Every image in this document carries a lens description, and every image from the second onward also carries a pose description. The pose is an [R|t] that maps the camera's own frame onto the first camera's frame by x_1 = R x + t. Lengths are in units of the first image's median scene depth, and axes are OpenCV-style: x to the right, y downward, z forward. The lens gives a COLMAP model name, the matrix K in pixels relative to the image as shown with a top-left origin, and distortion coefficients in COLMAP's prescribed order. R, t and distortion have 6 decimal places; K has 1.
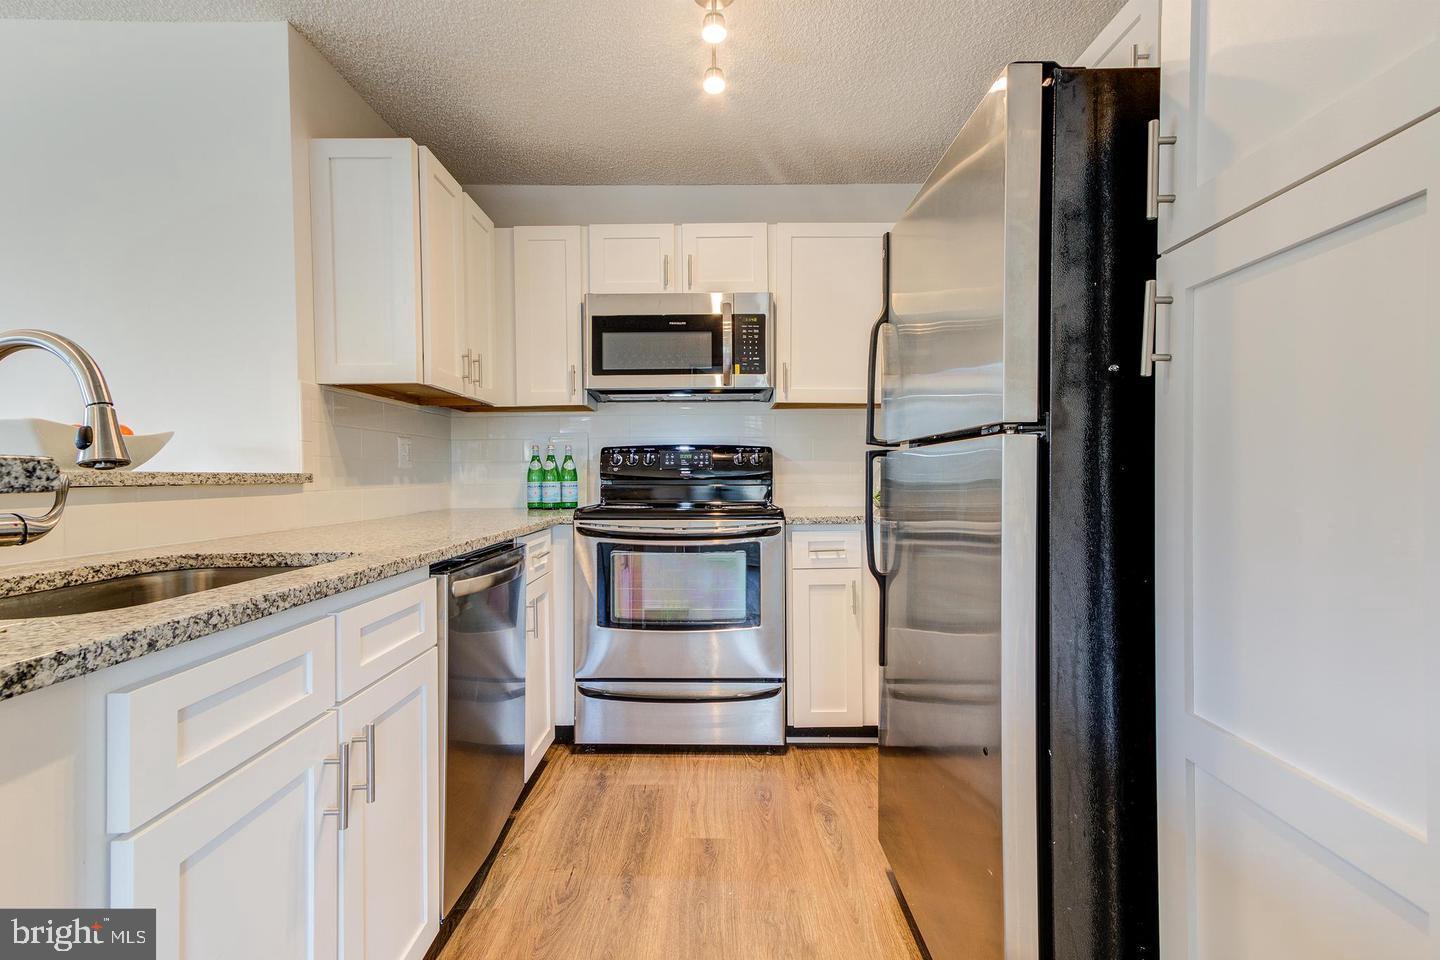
lens RADIAL K [[684.6, 0, 706.0], [0, 684.6, 474.7], [0, 0, 1]] dist [0.023132, 0.002475]
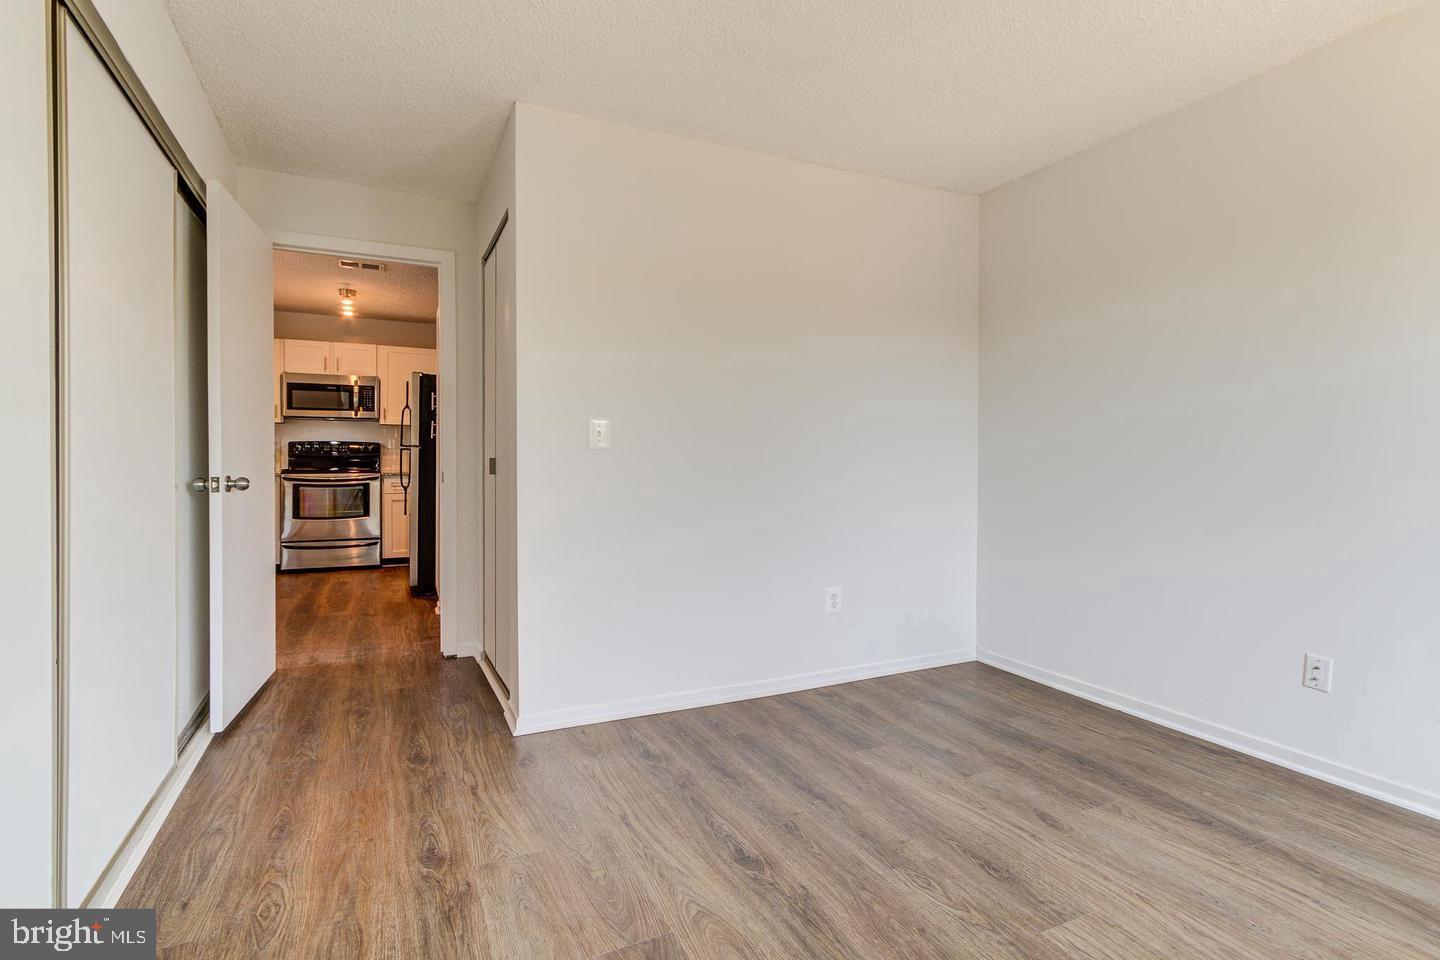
lens RADIAL K [[717.1, 0, 718.0], [0, 717.1, 466.9], [0, 0, 1]] dist [0.009146, 0.002497]
pose [[0.894729, 0.001647, 0.446606, 0.049651], [-0.007794, 0.999899, 0.011926, 0.000523], [-0.446541, -0.014152, 0.894651, -2.093124]]
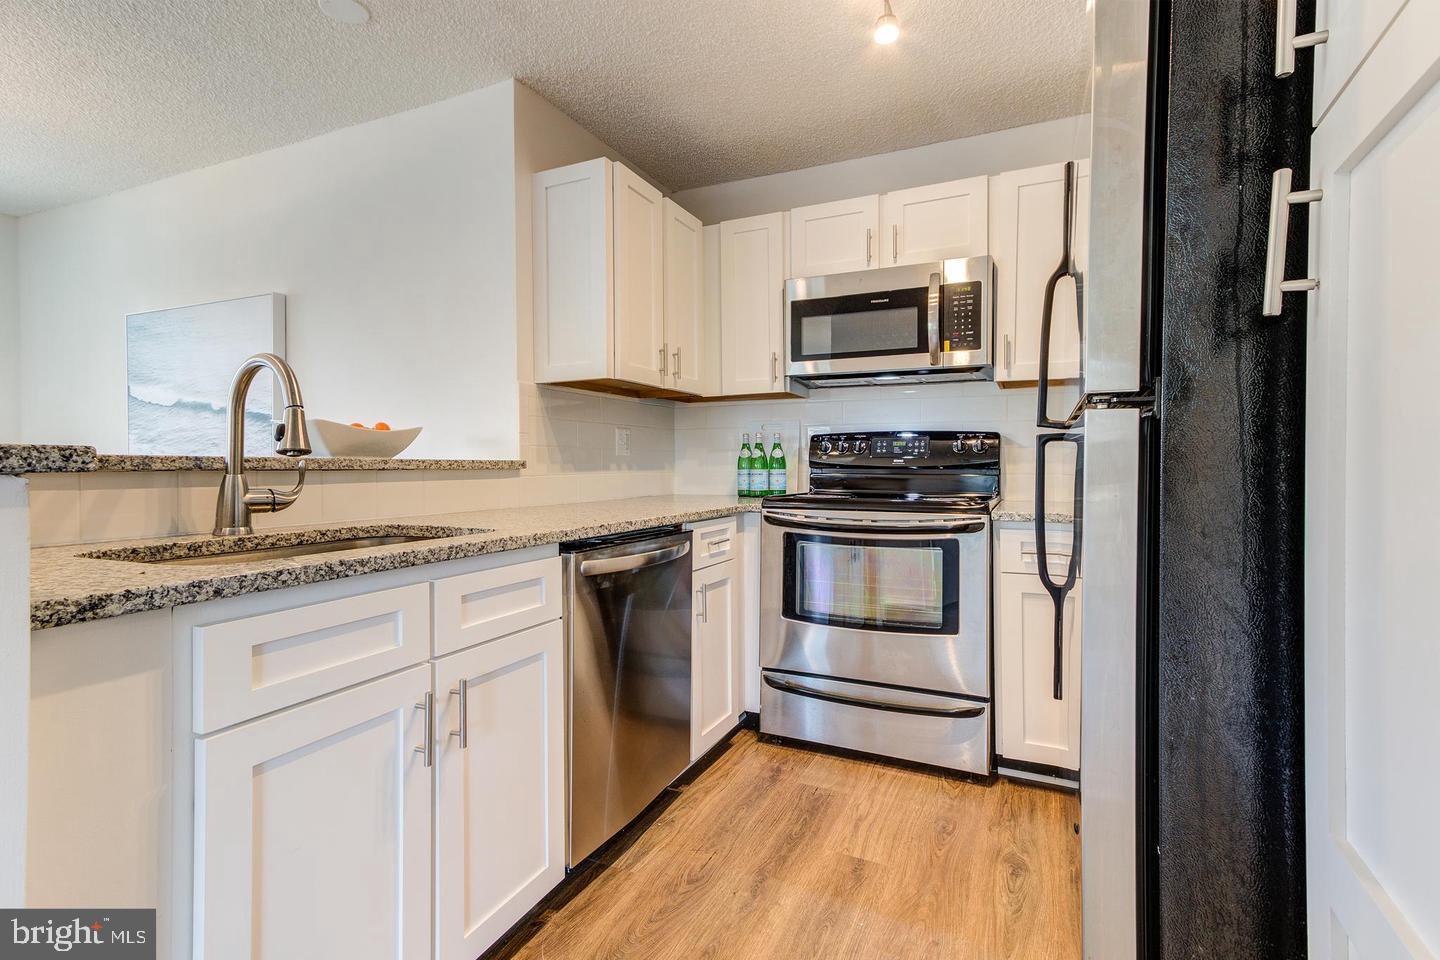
lens RADIAL K [[684.6, 0, 708.3], [0, 684.6, 466.0], [0, 0, 1]] dist [0.023132, 0.002475]
pose [[0.906482, 0.005932, -0.422202, 0.176956], [-0.004381, 0.999980, 0.004644, 0.000315], [0.422221, -0.002360, 0.906490, 0.069090]]
